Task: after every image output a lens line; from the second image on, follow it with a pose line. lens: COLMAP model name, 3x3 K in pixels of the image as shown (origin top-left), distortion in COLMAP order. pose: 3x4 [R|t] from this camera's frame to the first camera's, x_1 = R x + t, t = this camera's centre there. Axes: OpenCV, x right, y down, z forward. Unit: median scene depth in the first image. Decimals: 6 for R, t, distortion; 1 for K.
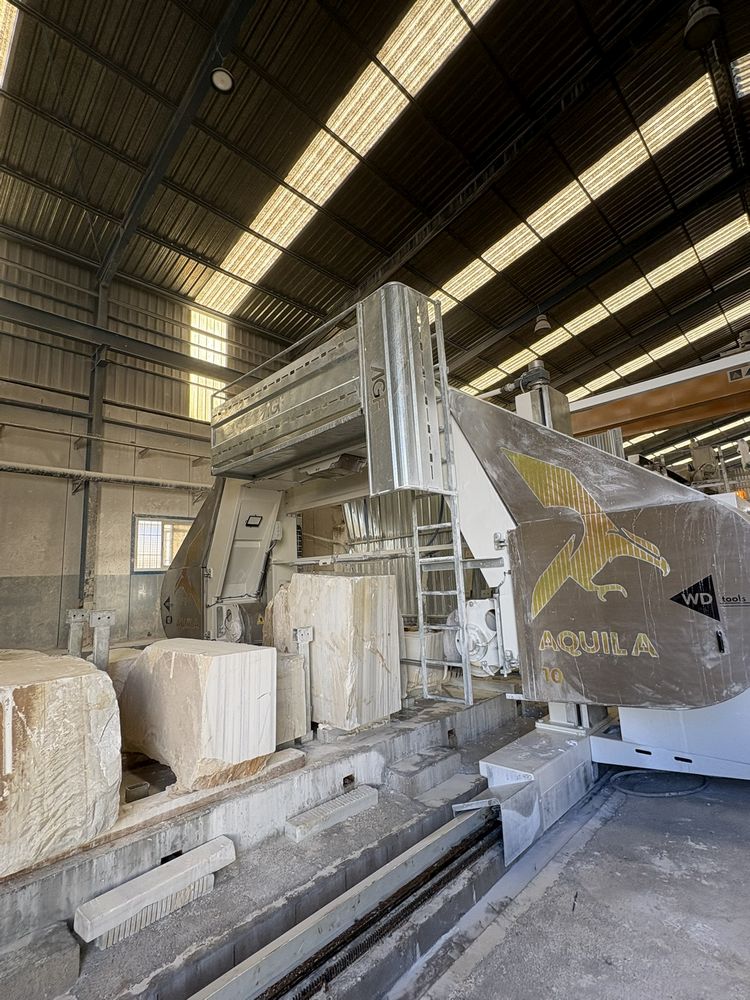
lens RADIAL K [[455.2, 0, 386.3], [0, 455.2, 506.7], [0, 0, 1]] dist [0.001744, -0.000312]
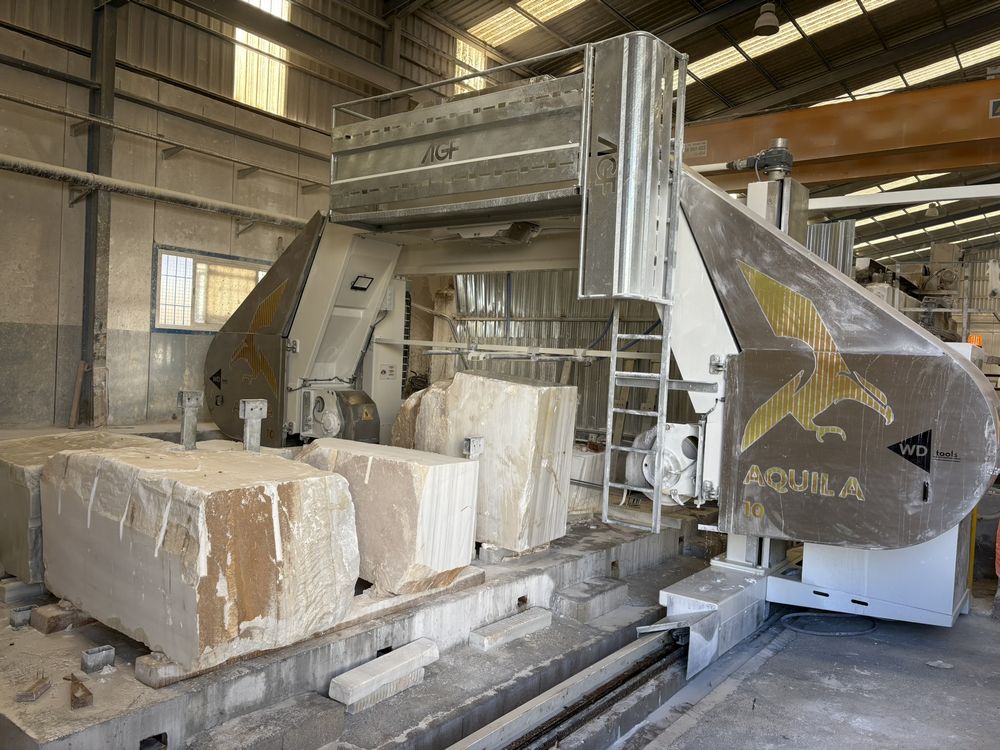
lens RADIAL K [[751.6, 0, 503.2], [0, 751.6, 376.8], [0, 0, 1]] dist [0.027263, -0.030857]
pose [[0.988097, 0.093752, 0.121961, -0.345237], [-0.115639, 0.975534, 0.186978, -0.129699], [-0.101447, -0.198856, 0.974764, -0.404107]]
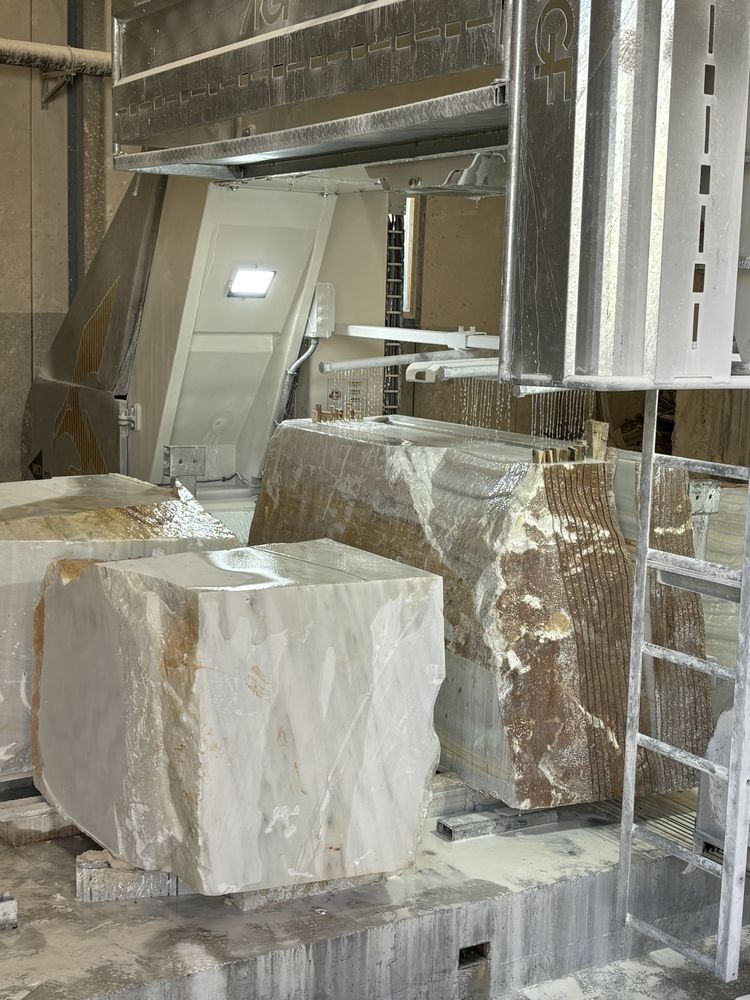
lens RADIAL K [[1398.1, 0, 368.9], [0, 1398.1, 509.1], [0, 0, 1]] dist [0.028739, 0.000000]
pose [[0.971263, 0.106473, -0.212868, -0.234515], [-0.037703, 0.951896, 0.304093, -0.158735], [0.235006, -0.287329, 0.928555, -0.302195]]
